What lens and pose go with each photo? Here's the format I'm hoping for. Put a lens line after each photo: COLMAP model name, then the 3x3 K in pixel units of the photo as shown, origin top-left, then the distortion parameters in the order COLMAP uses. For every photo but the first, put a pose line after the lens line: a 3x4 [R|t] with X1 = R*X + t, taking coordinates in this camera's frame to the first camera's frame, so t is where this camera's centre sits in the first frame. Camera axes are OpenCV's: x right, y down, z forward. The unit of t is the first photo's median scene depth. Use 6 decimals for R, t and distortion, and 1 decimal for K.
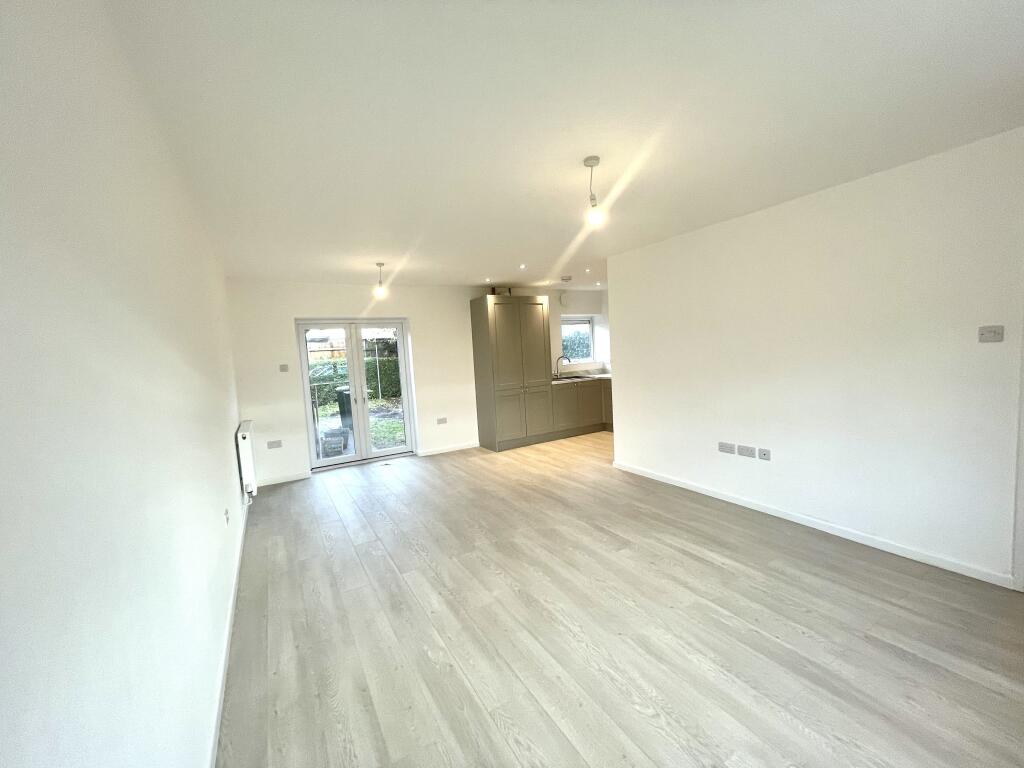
lens RADIAL K [[413.4, 0, 513.4], [0, 413.4, 388.0], [0, 0, 1]] dist [-0.000640, -0.000210]
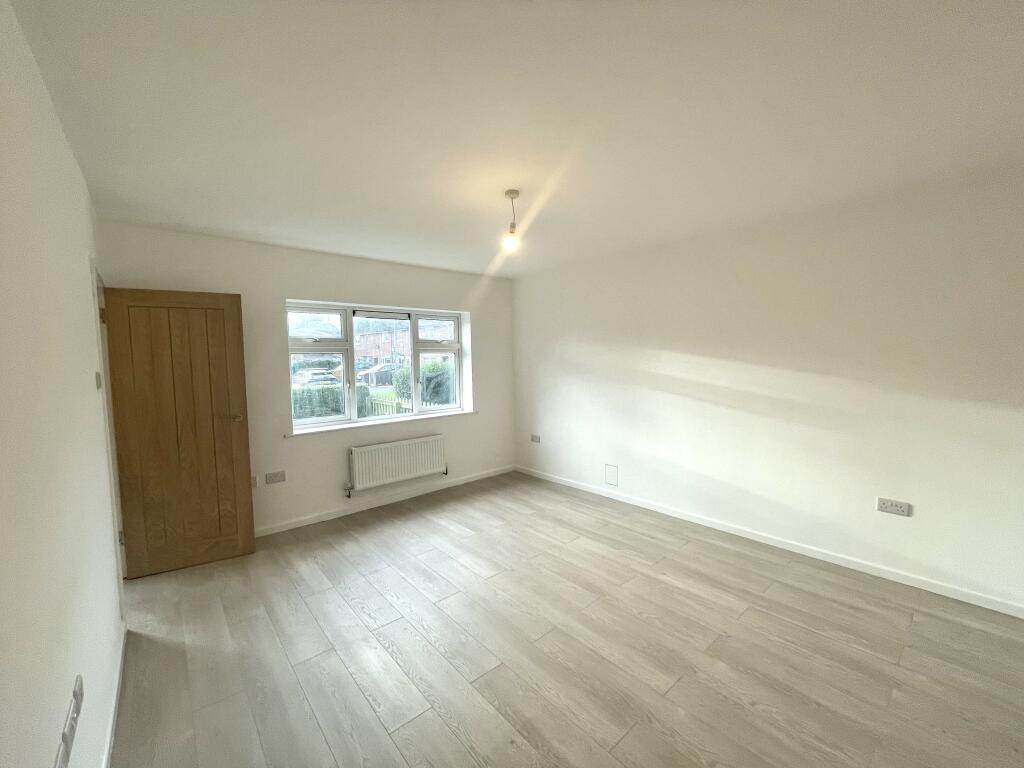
lens RADIAL K [[413.4, 0, 512.7], [0, 413.4, 387.1], [0, 0, 1]] dist [-0.000640, -0.000210]
pose [[-0.981163, 0.086984, -0.172492, 0.281782], [0.057878, 0.984238, 0.167112, -0.150283], [0.184309, 0.153980, -0.970732, 1.435016]]
